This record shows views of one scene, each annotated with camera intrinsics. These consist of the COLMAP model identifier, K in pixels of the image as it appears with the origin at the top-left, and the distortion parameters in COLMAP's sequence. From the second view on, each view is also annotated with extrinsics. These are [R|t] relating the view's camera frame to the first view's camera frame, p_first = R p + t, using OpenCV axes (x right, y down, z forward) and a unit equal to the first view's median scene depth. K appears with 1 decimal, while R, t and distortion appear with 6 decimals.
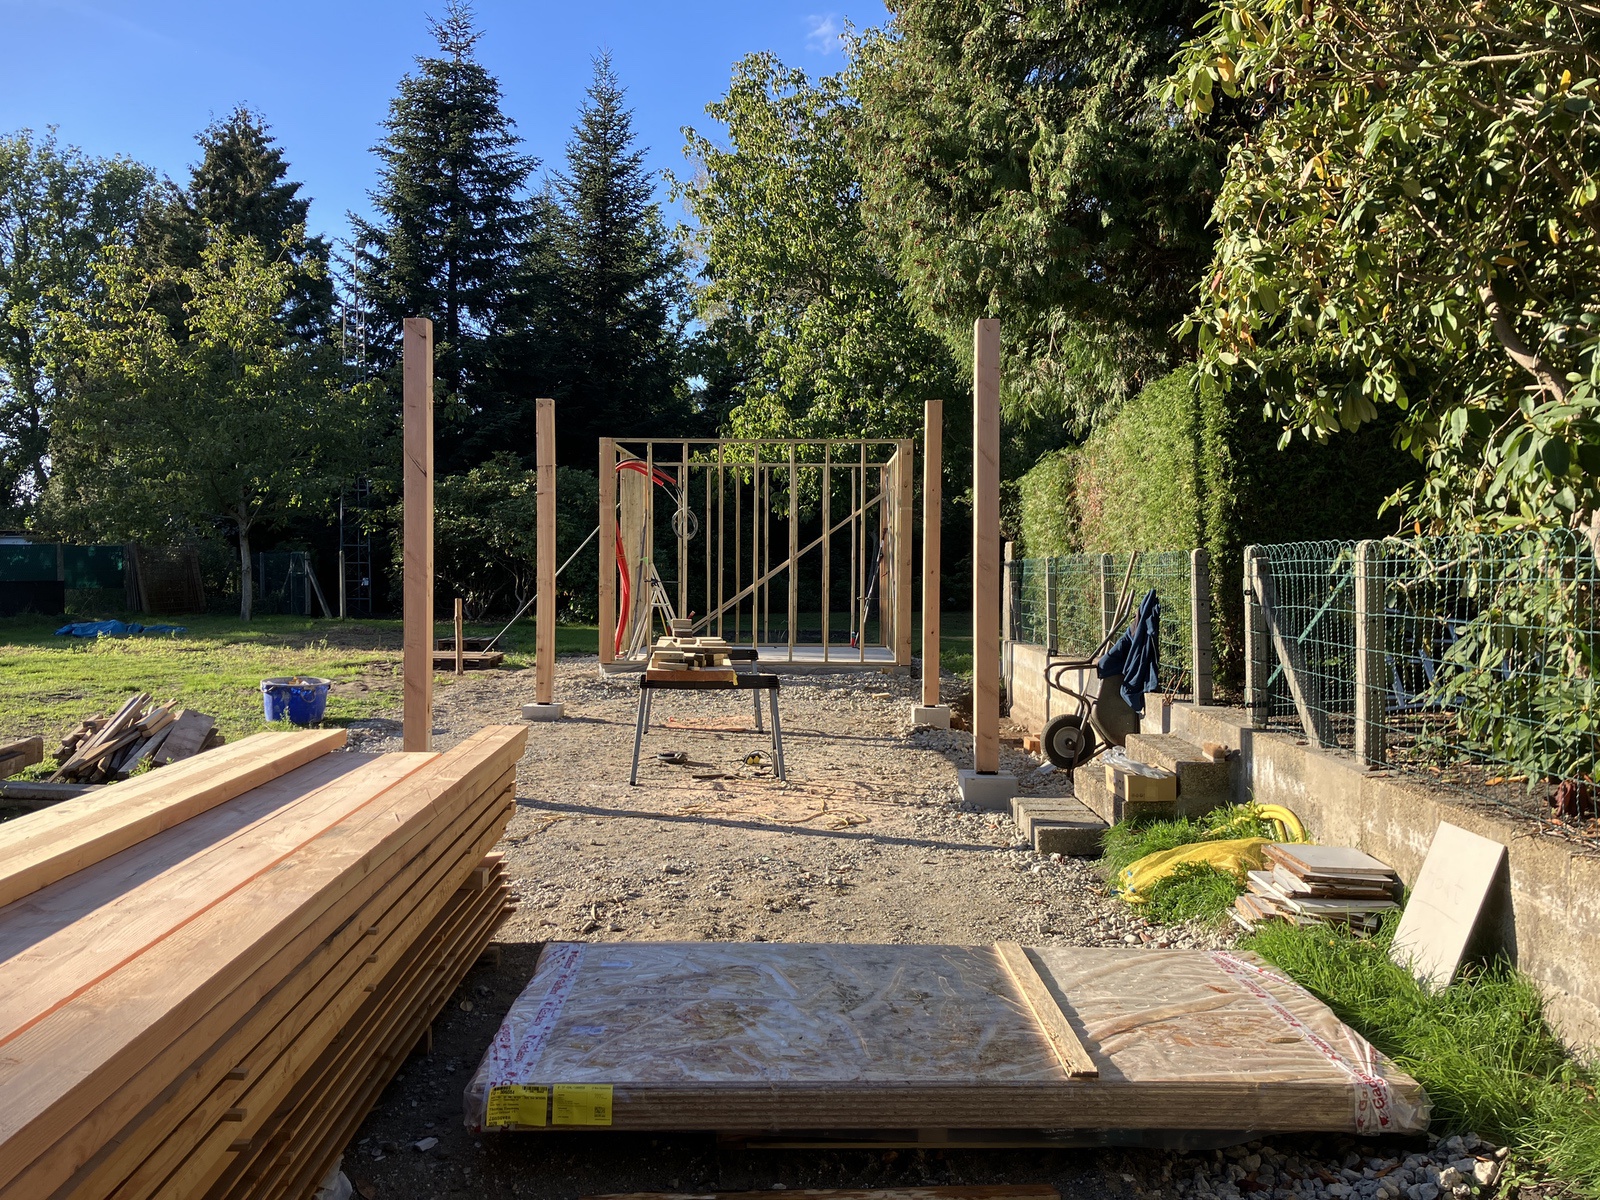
lens RADIAL K [[1316.6, 0, 780.7], [0, 1316.6, 606.8], [0, 0, 1]] dist [0.034709, -0.030899]
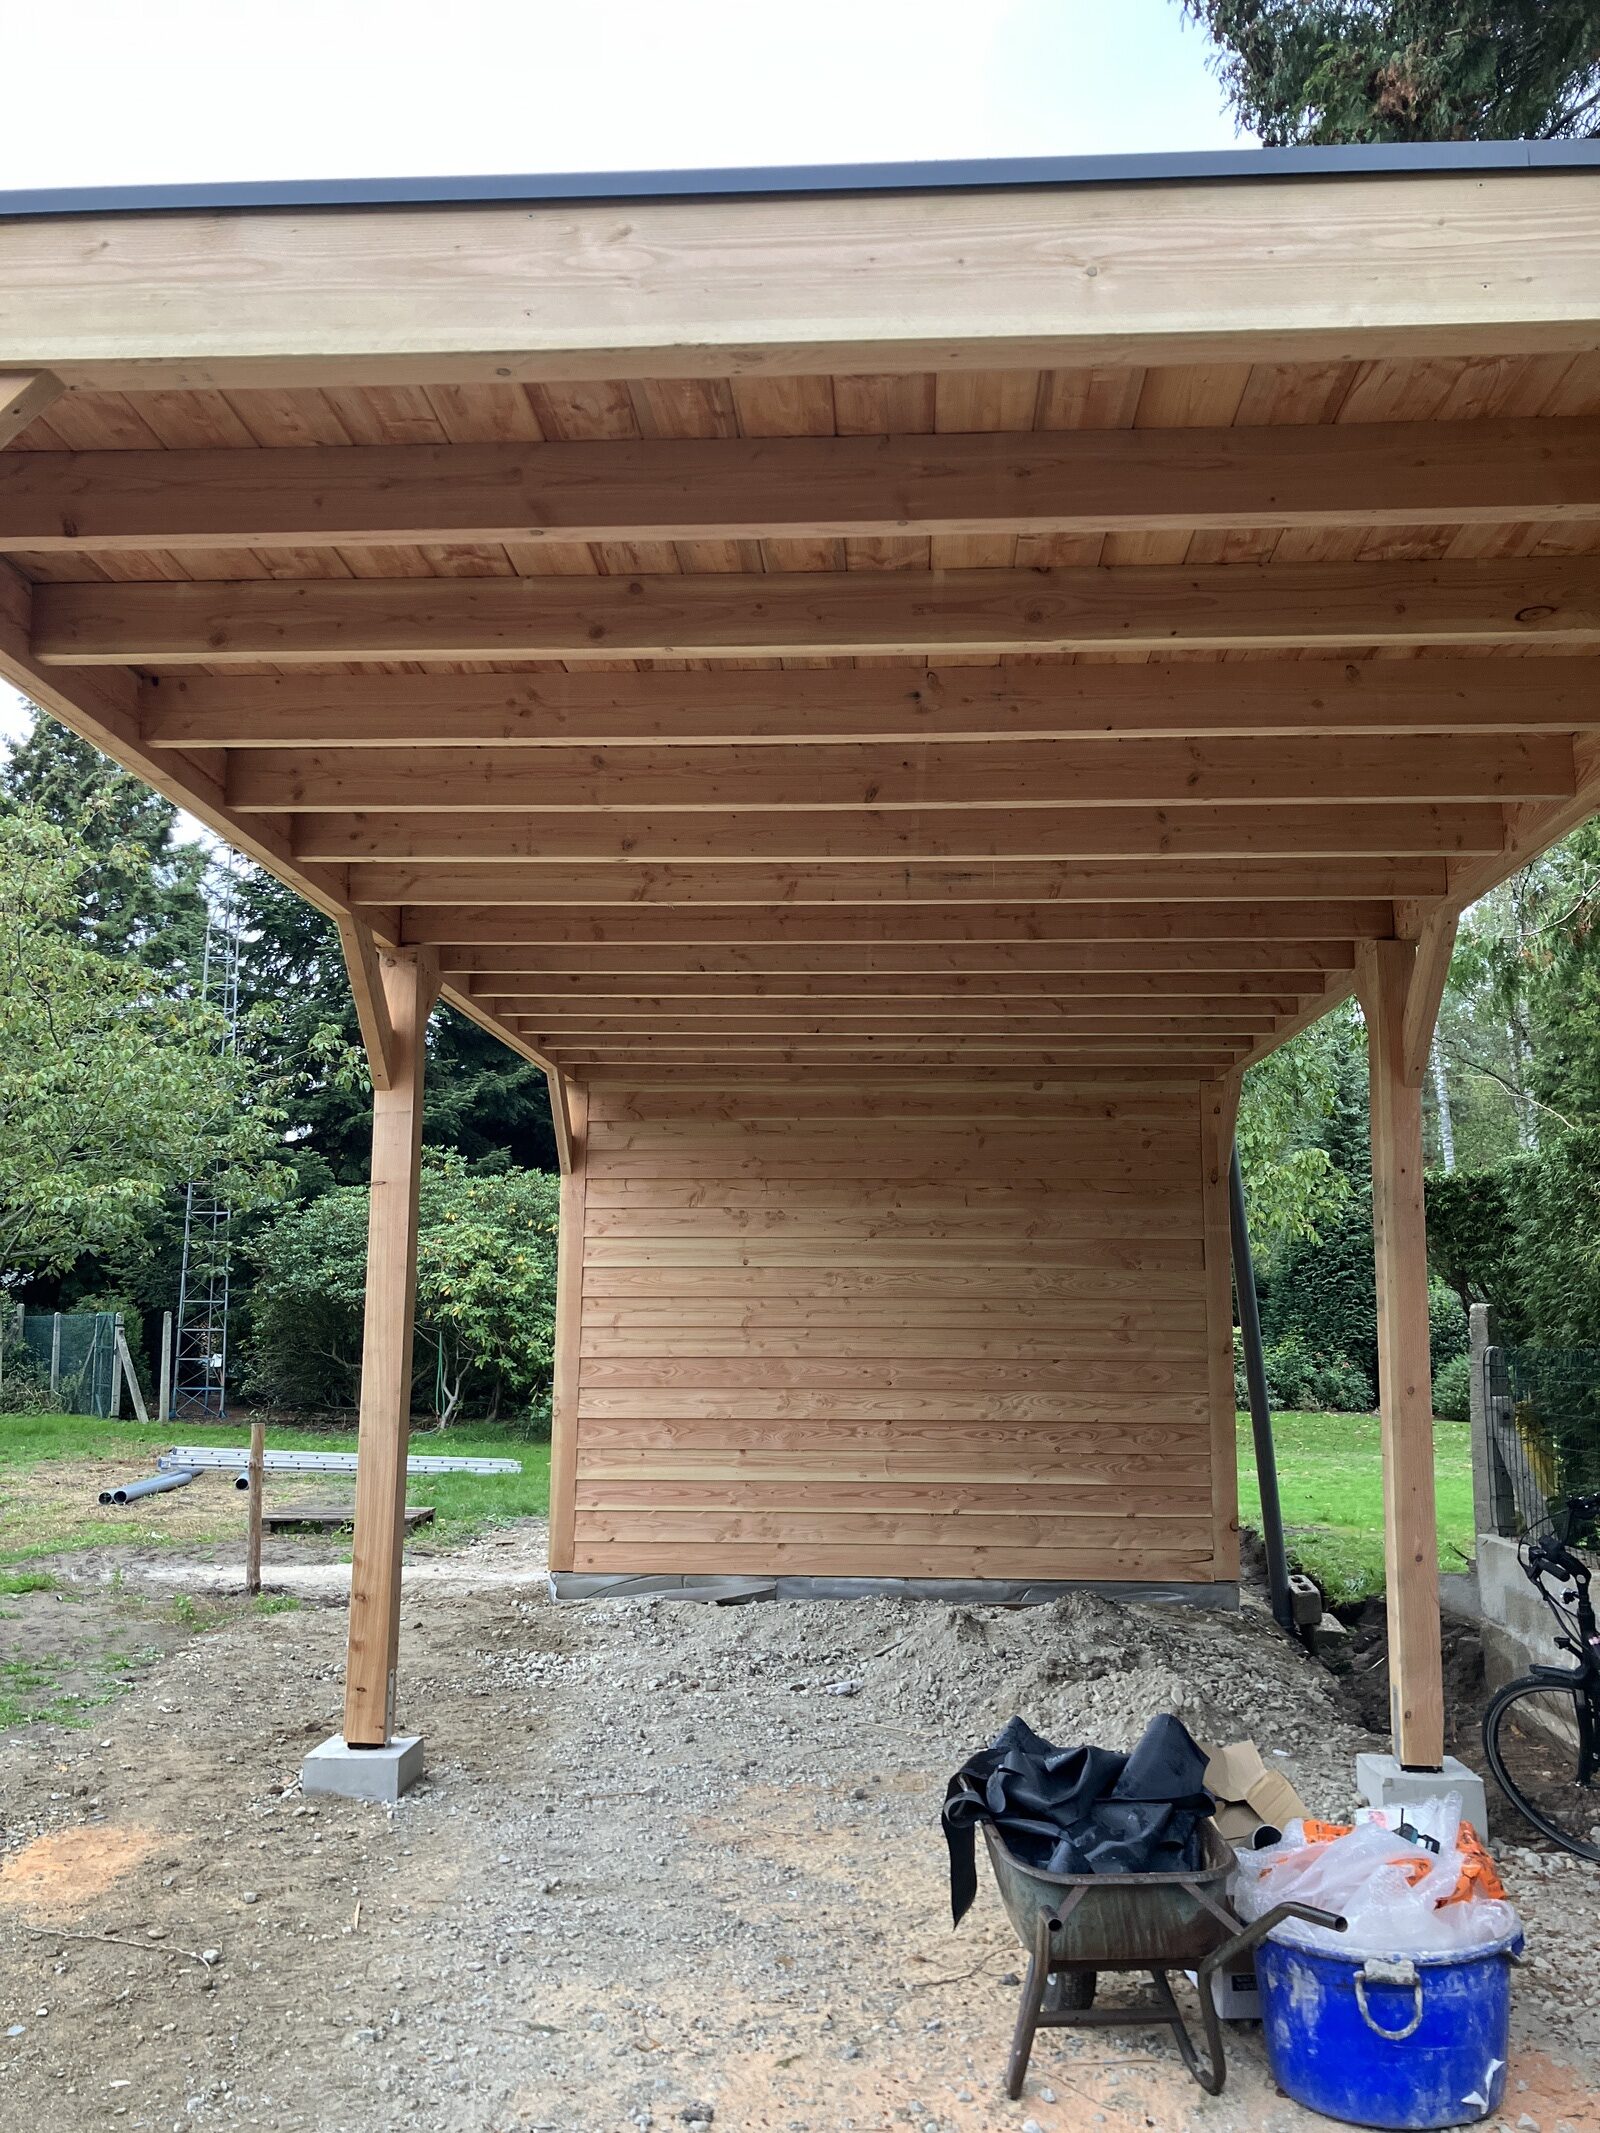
lens RADIAL K [[1755.1, 0, 796.5], [0, 1755.1, 1073.0], [0, 0, 1]] dist [0.034709, -0.030899]
pose [[0.999463, -0.001155, -0.032754, -0.014262], [-0.004543, 0.984851, -0.173344, -0.009332], [0.032458, 0.173400, 0.984317, 0.167291]]
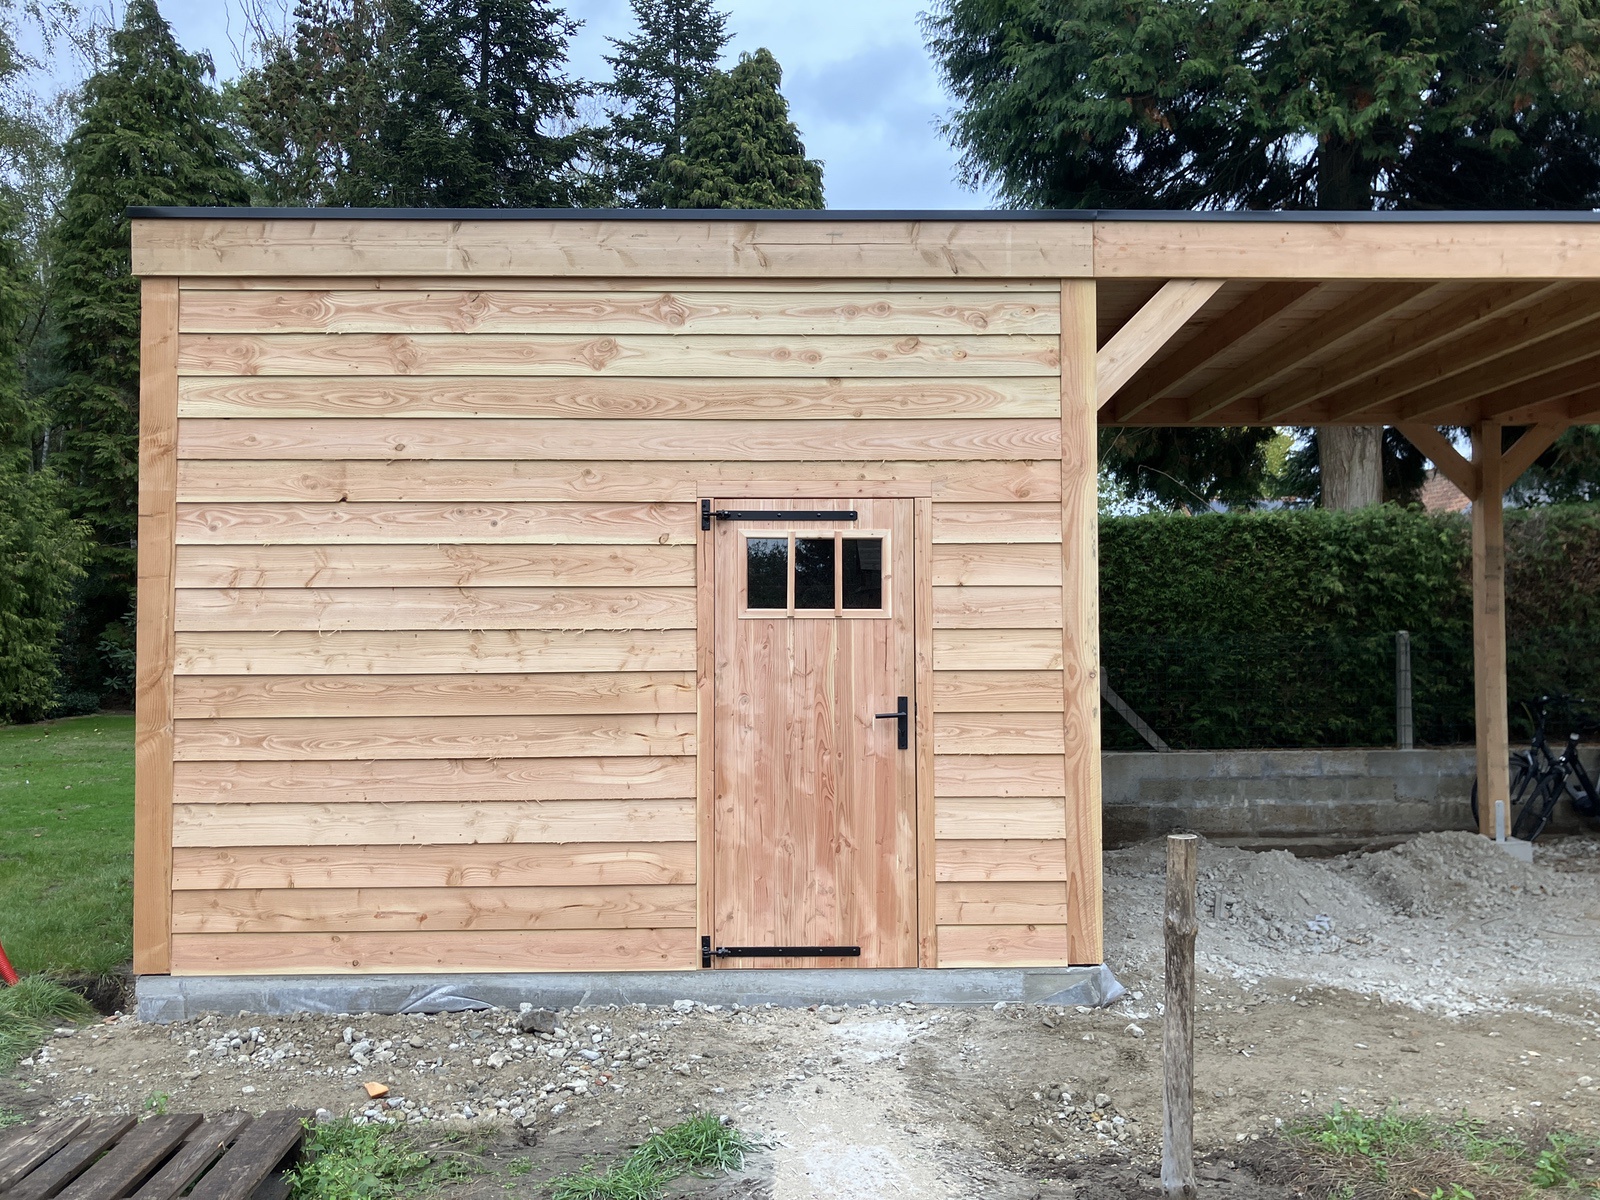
lens RADIAL K [[1316.6, 0, 806.0], [0, 1316.6, 591.3], [0, 0, 1]] dist [0.034709, -0.030899]
pose [[-0.043476, 0.026710, 0.998697, -0.207359], [0.036254, 0.999026, -0.025140, -0.019391], [-0.998396, 0.035114, -0.044402, 0.485663]]
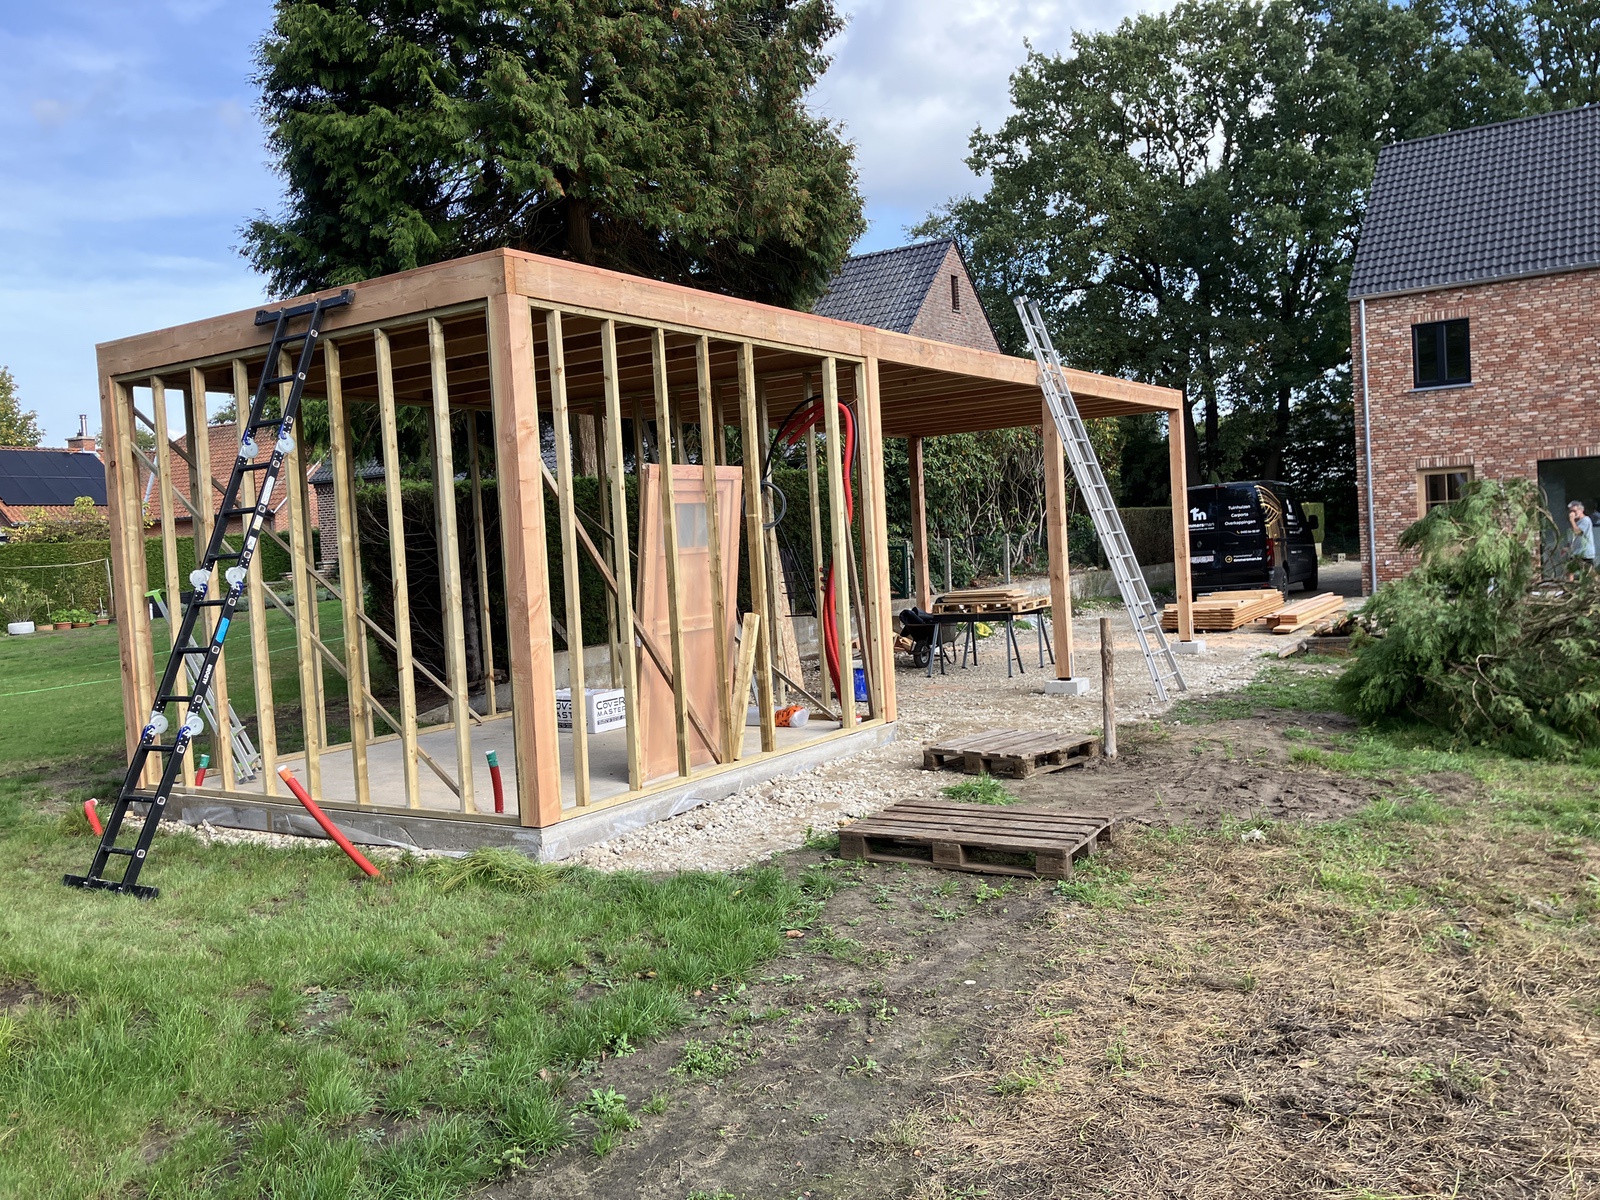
lens RADIAL K [[1316.6, 0, 803.4], [0, 1316.6, 587.2], [0, 0, 1]] dist [0.034709, -0.030899]
pose [[-0.851675, 0.025659, 0.523441, -0.191260], [0.069970, 0.995426, 0.065050, -0.028178], [-0.519378, 0.092026, -0.849575, 0.693272]]
